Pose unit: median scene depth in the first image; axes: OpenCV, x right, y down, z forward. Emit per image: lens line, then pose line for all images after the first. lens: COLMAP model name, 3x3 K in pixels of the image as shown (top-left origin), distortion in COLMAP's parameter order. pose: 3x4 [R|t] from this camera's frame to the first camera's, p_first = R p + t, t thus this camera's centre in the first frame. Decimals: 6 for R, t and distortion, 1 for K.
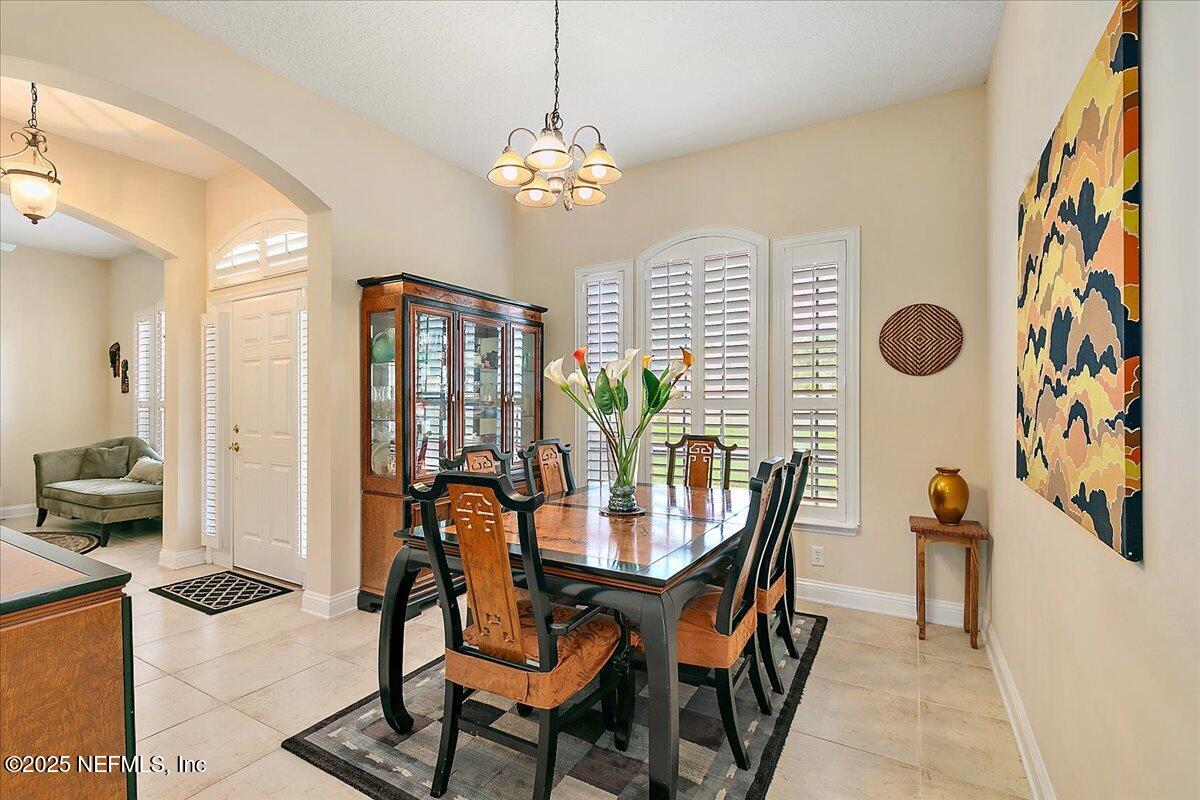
lens RADIAL K [[540.4, 0, 600.5], [0, 540.4, 402.1], [0, 0, 1]] dist [-0.004472, -0.000731]
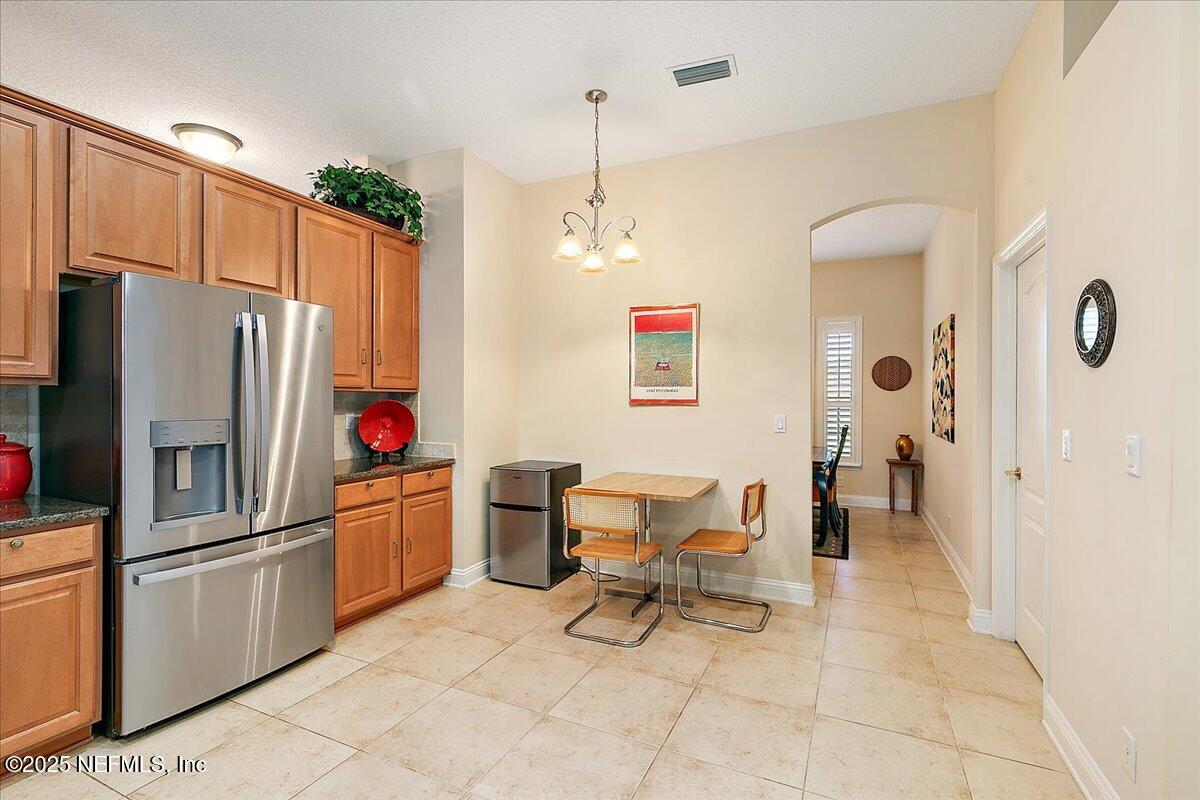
lens RADIAL K [[540.4, 0, 602.7], [0, 540.4, 395.8], [0, 0, 1]] dist [-0.004472, -0.000731]
pose [[0.996360, 0.005596, 0.085056, -0.745448], [-0.005425, 0.999983, -0.002233, -0.020994], [-0.085067, 0.001764, 0.996374, -1.050847]]
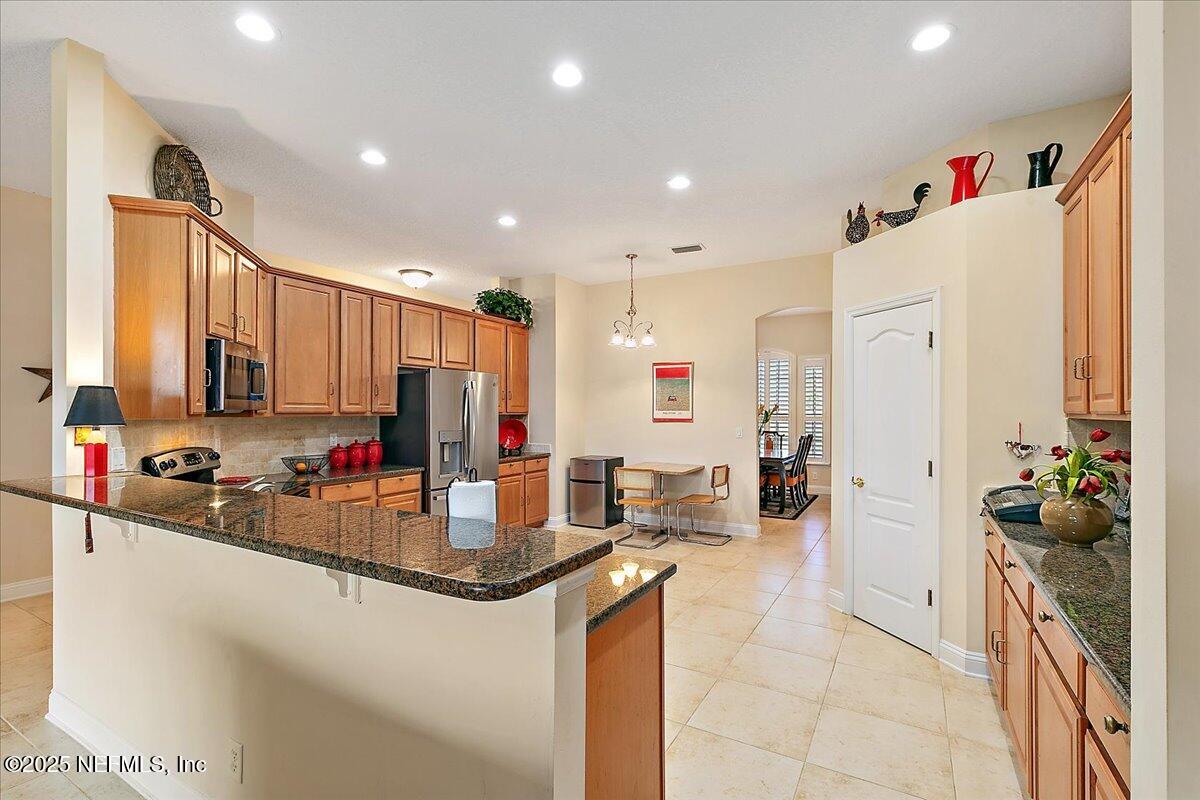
lens RADIAL K [[540.4, 0, 599.3], [0, 540.4, 410.7], [0, 0, 1]] dist [-0.004472, -0.000731]
pose [[0.999994, 0.003130, 0.001272, -0.789349], [-0.003136, 0.999984, 0.004720, -0.057745], [-0.001257, -0.004724, 0.999988, -1.973013]]
